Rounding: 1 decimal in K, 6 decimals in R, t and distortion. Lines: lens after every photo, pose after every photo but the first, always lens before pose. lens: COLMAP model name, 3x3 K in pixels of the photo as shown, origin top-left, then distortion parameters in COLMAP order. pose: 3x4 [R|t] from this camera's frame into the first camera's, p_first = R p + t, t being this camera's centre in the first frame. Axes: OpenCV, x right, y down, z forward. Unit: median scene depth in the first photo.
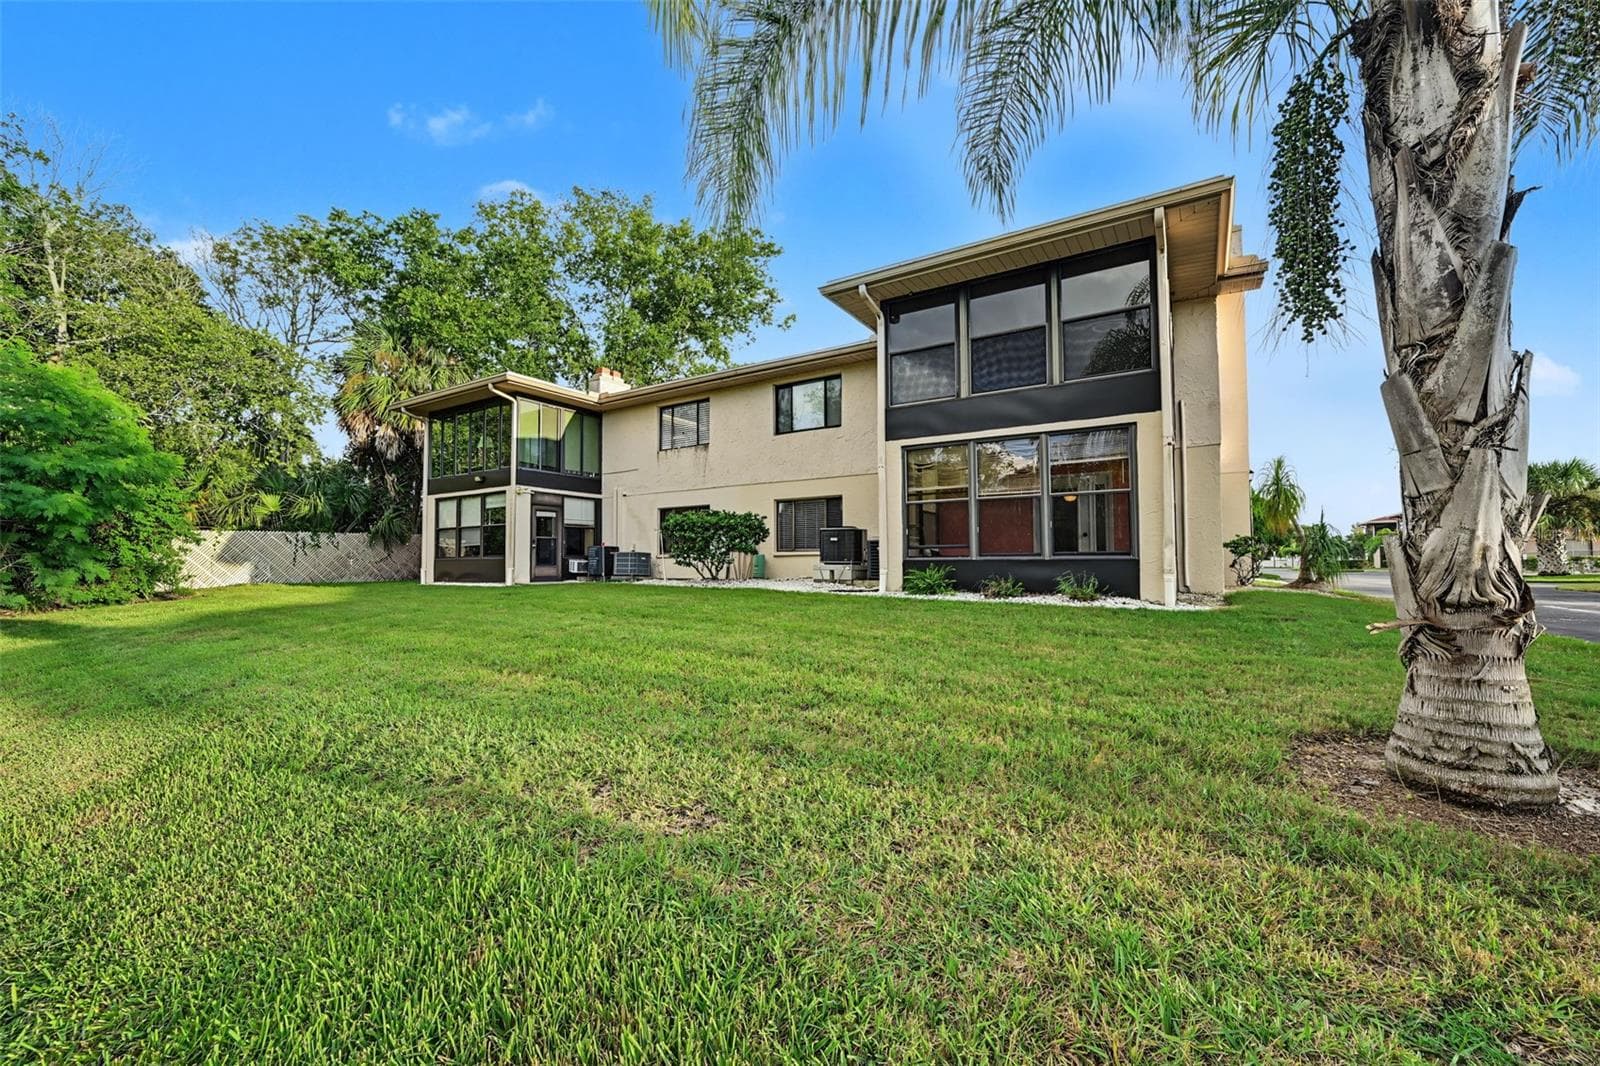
lens RADIAL K [[643.7, 0, 800.0], [0, 643.7, 533.0], [0, 0, 1]] dist [0.006907, -0.000115]
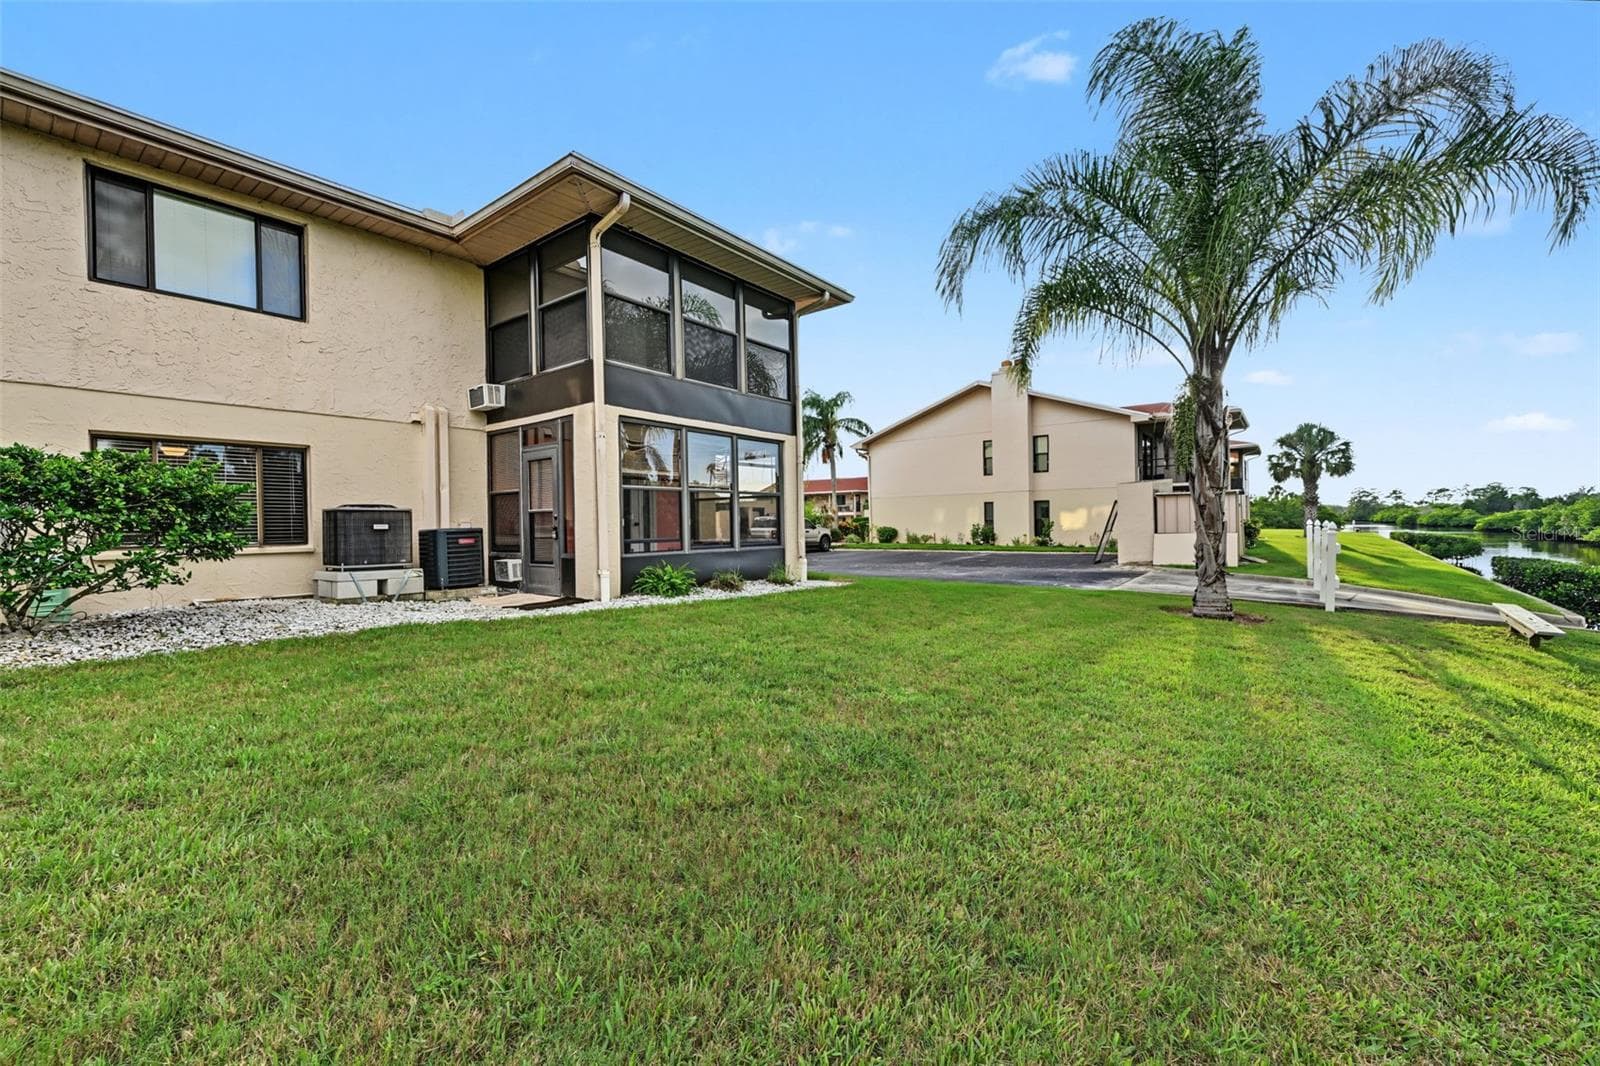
lens RADIAL K [[643.7, 0, 800.0], [0, 643.7, 533.0], [0, 0, 1]] dist [0.006907, -0.000115]
pose [[0.092643, -0.020576, 0.995487, -0.504755], [-0.034421, 0.999123, 0.023854, -0.012798], [-0.995104, -0.036476, 0.091853, 0.564381]]
